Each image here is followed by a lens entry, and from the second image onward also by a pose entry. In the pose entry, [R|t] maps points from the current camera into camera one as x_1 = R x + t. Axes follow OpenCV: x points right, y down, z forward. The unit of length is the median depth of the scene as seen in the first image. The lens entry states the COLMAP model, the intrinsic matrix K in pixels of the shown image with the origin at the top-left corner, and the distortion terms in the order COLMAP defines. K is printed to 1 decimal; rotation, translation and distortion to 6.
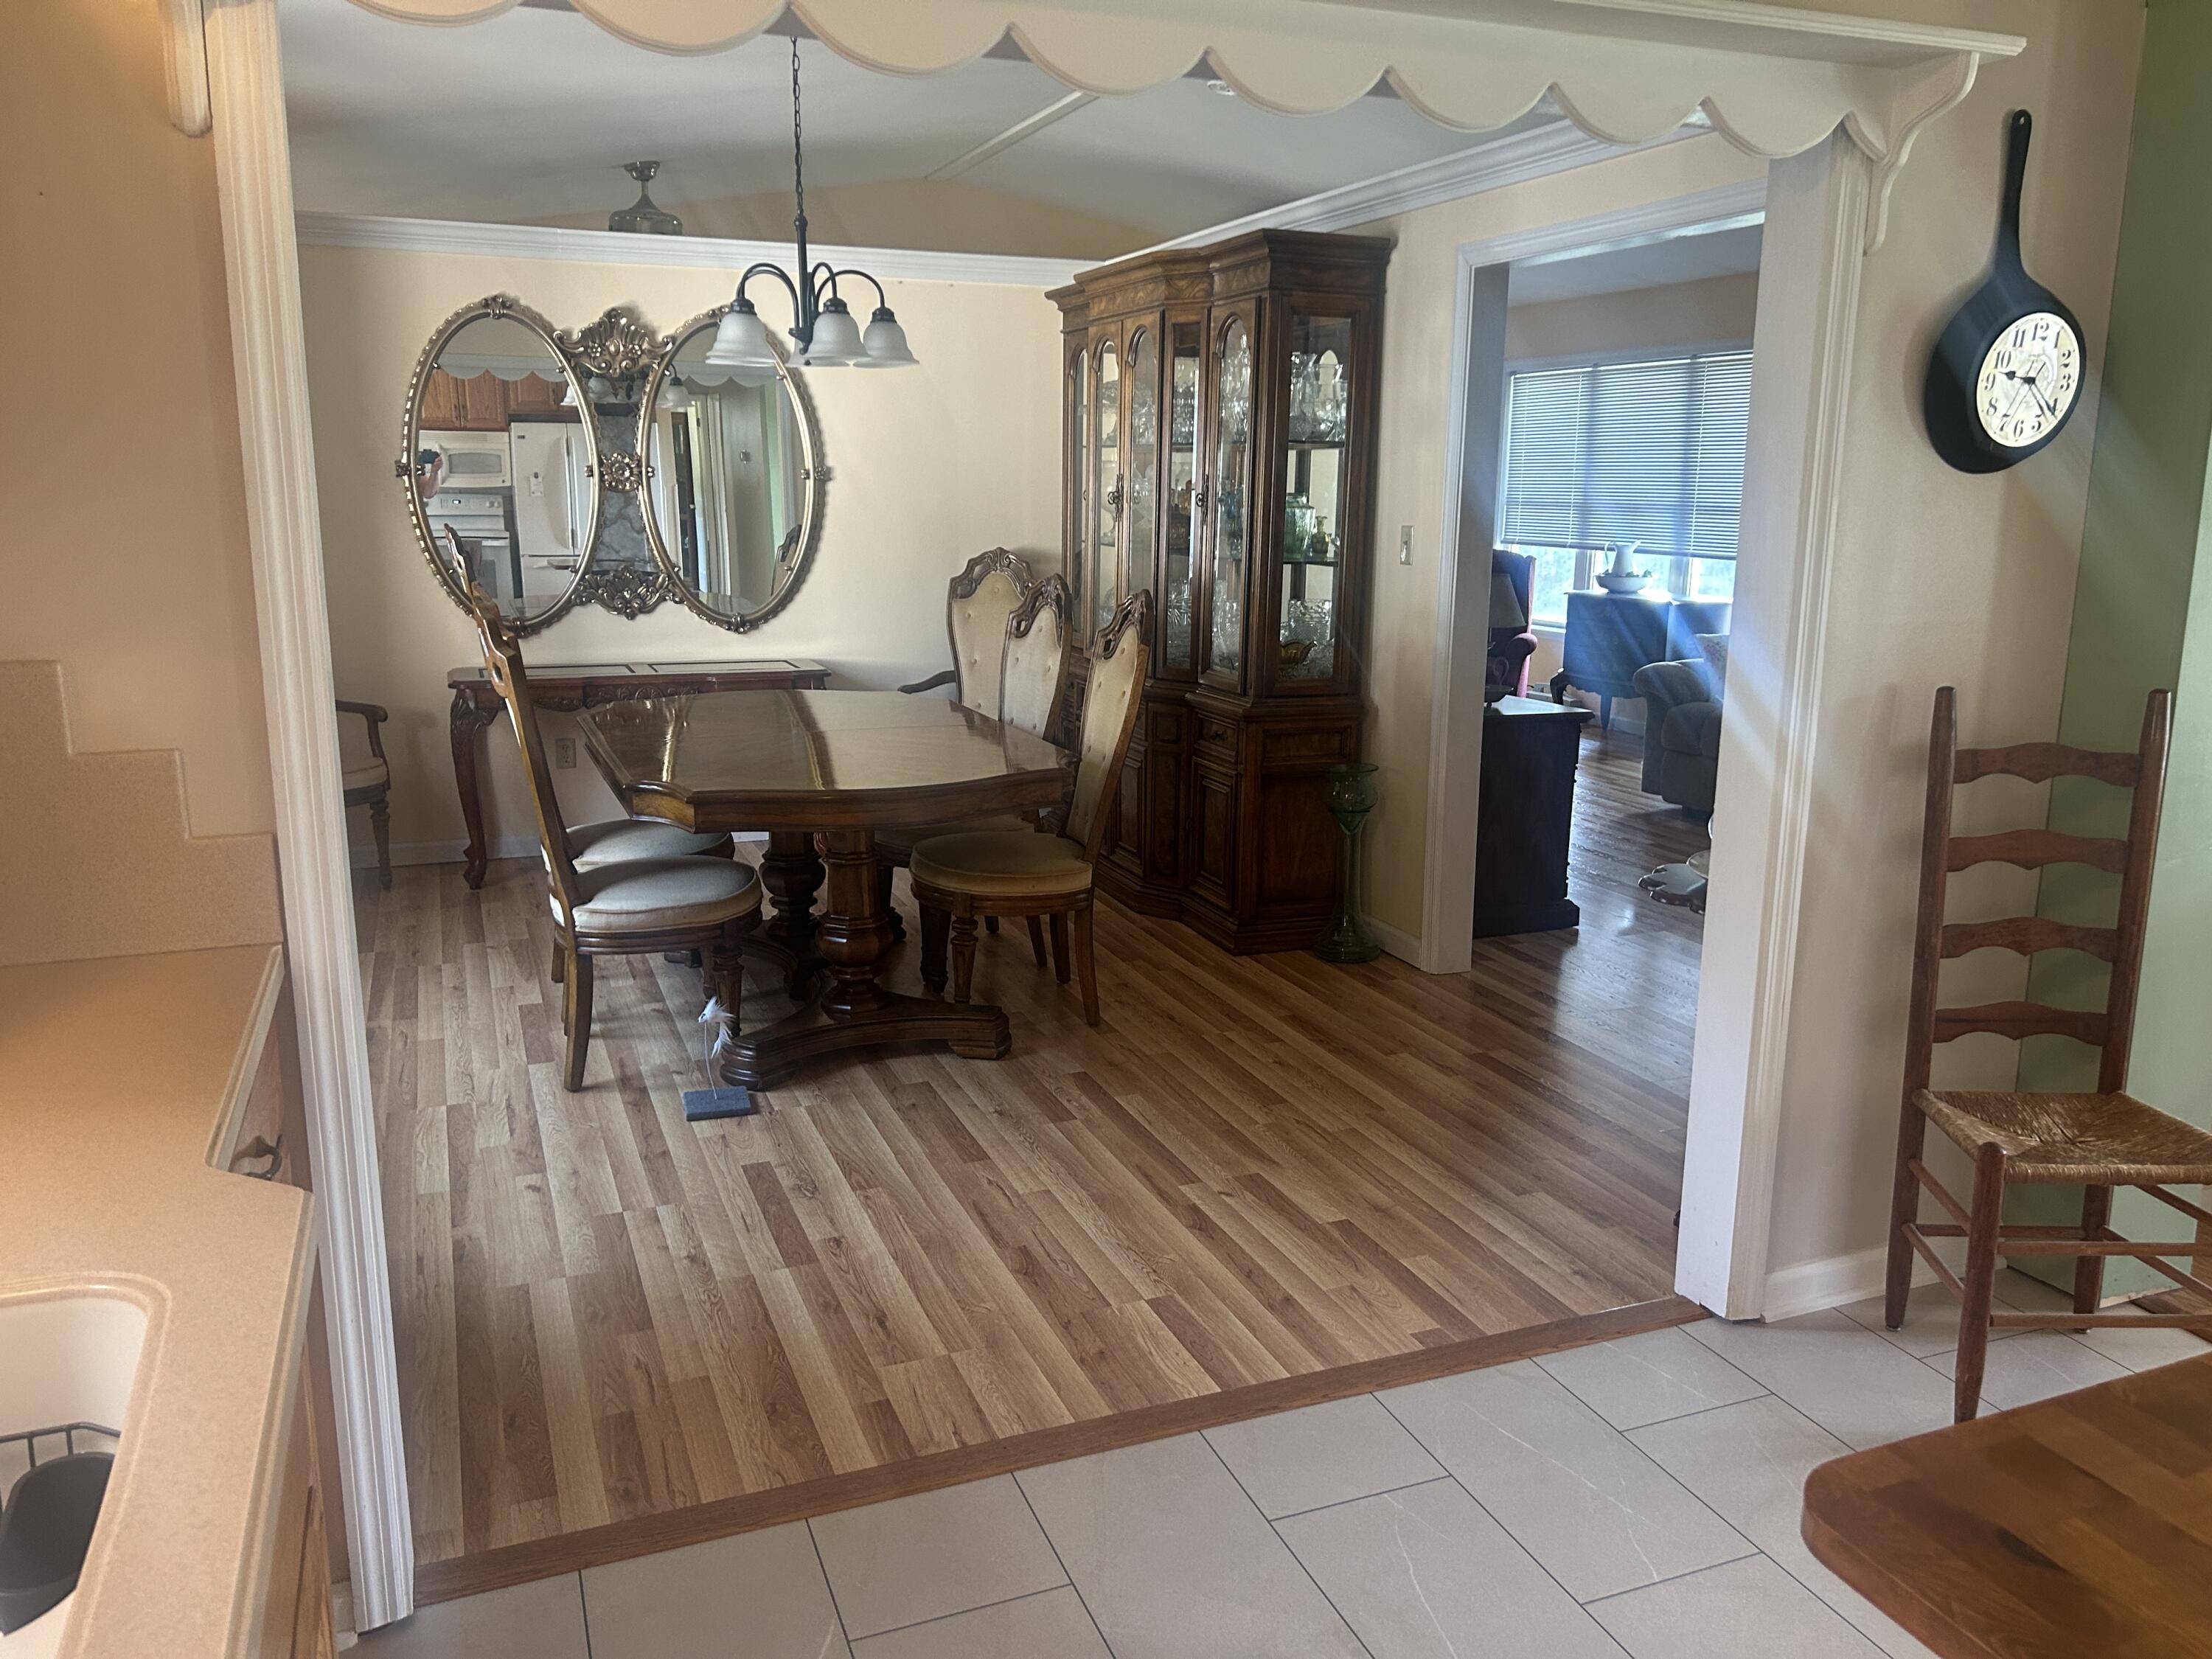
lens RADIAL K [[1668.8, 0, 1101.9], [0, 1668.8, 820.6], [0, 0, 1]] dist [0.062240, -0.068727]
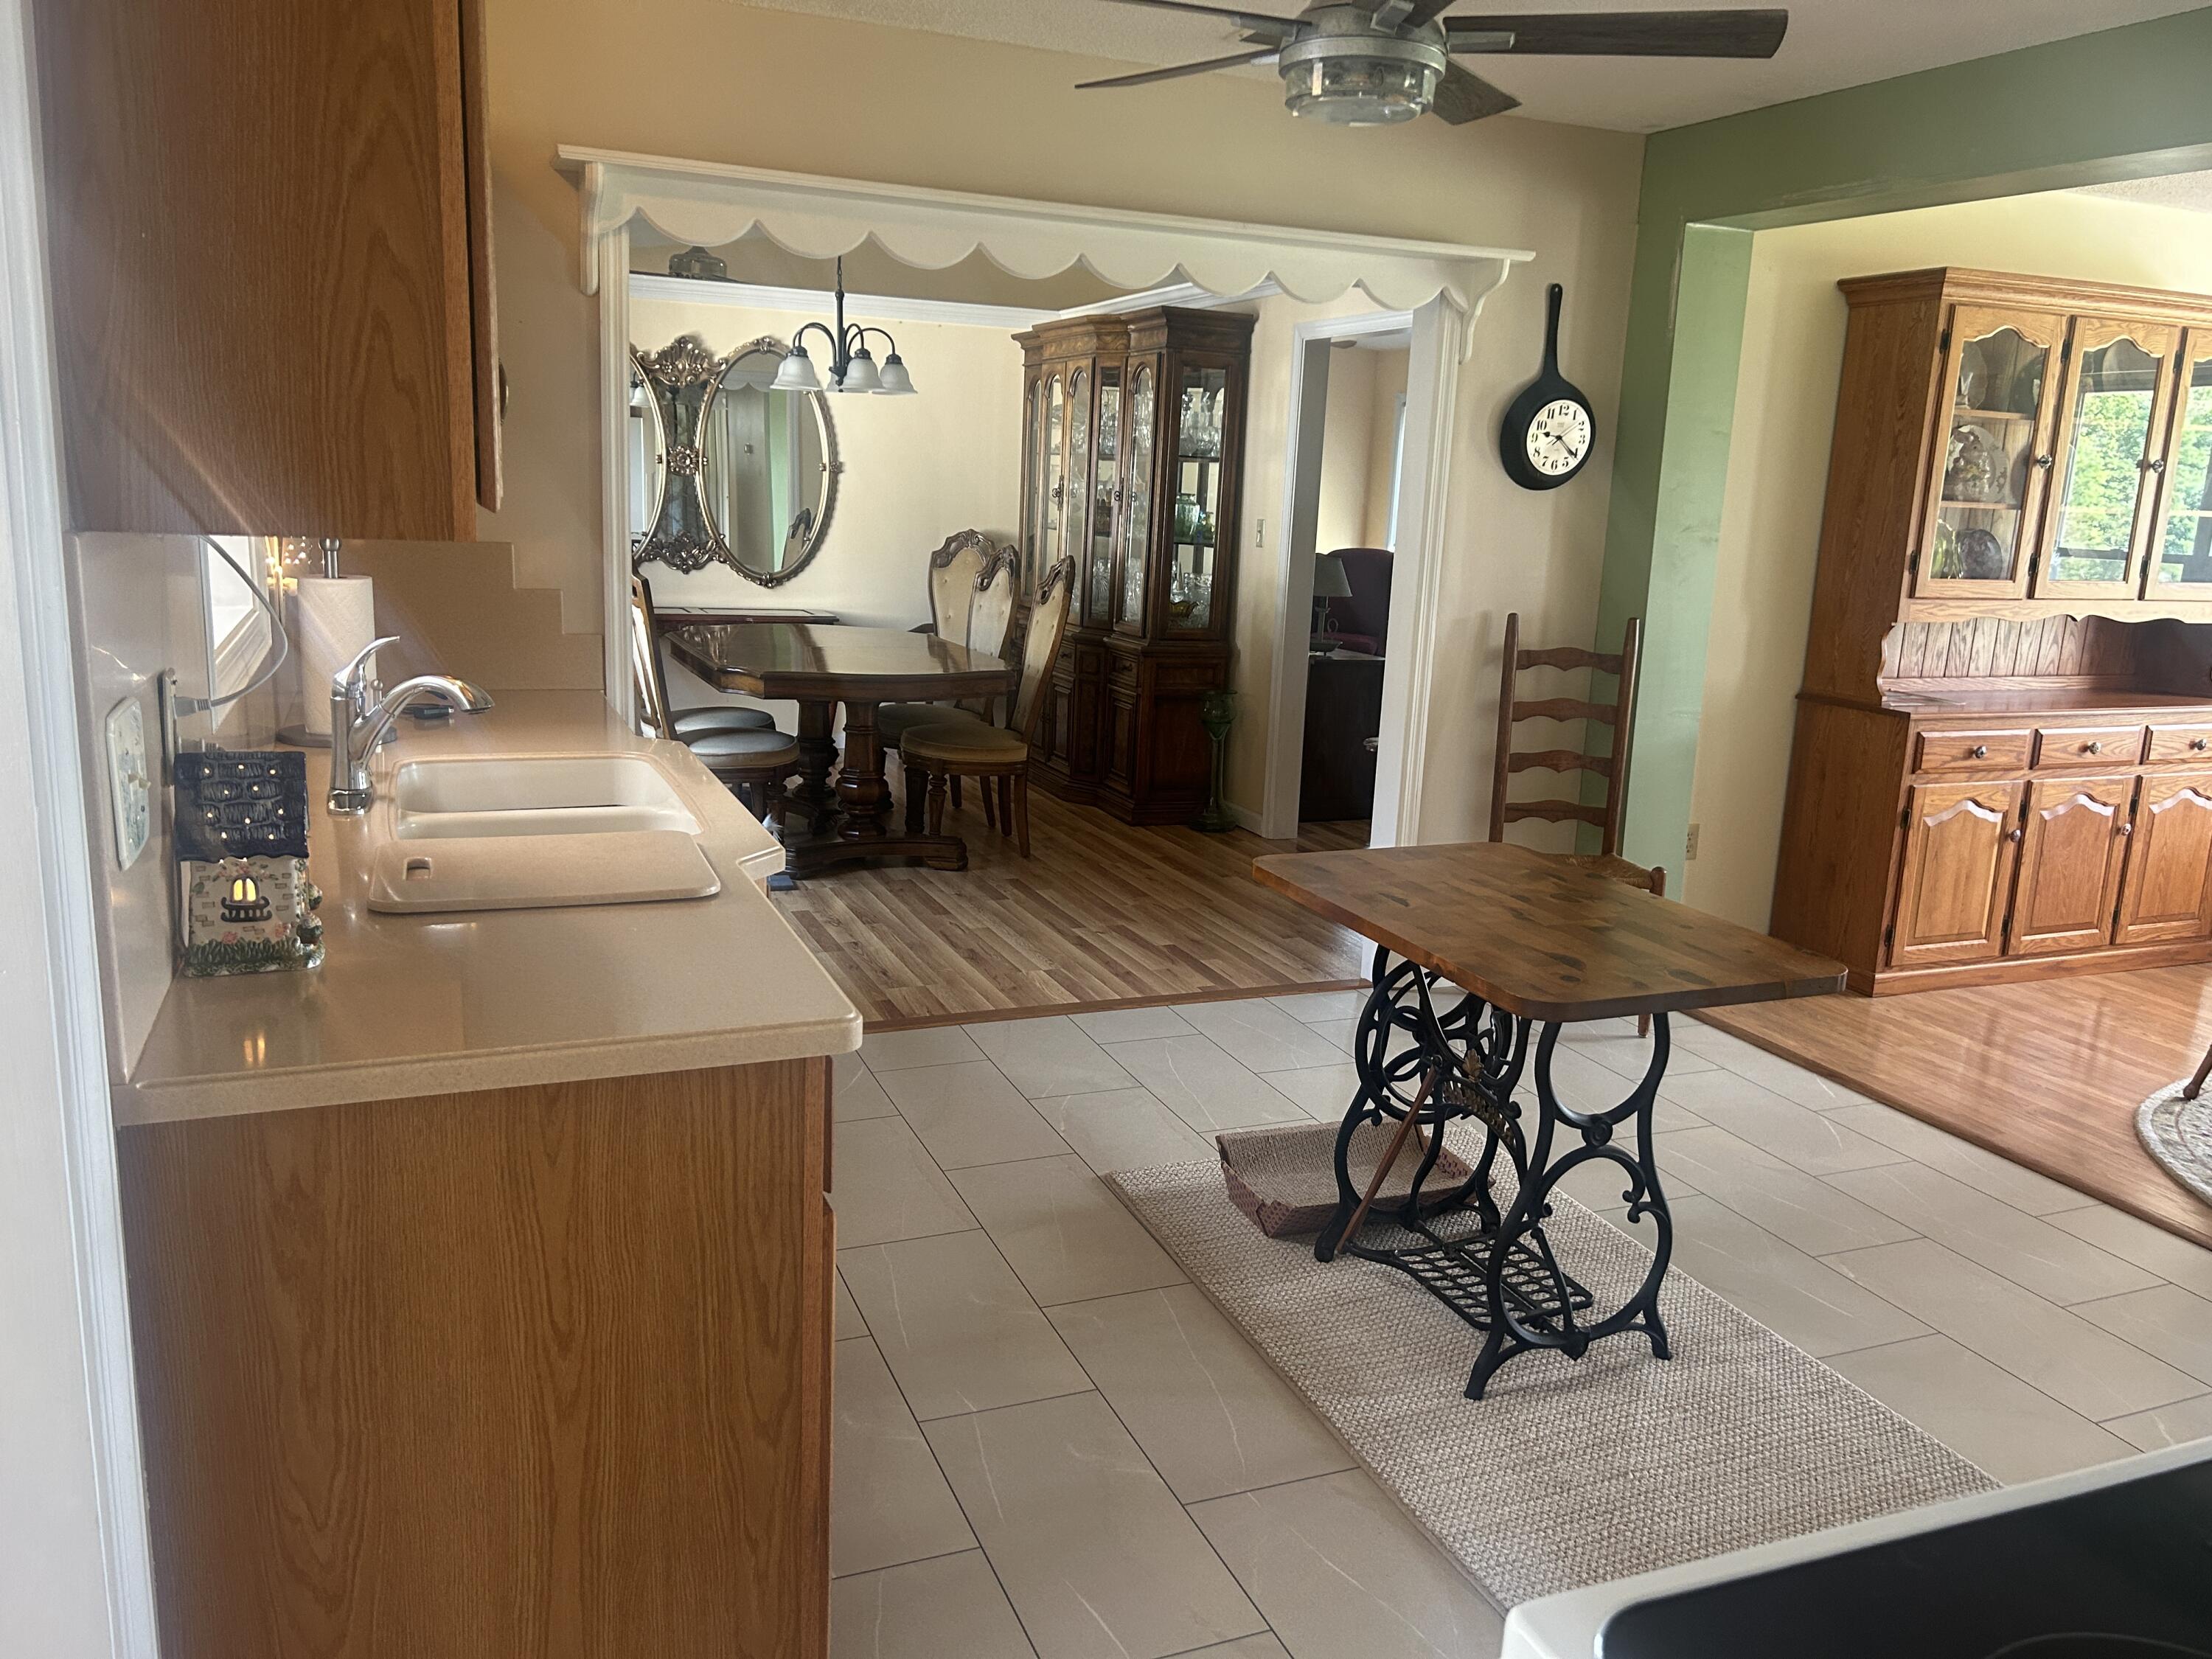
lens RADIAL K [[1668.8, 0, 1109.8], [0, 1668.8, 829.8], [0, 0, 1]] dist [0.062240, -0.068727]
pose [[0.999274, 0.029544, 0.024043, 0.054265], [-0.029602, 0.999560, 0.002051, 0.157295], [-0.023972, -0.002761, 0.999709, -0.737660]]
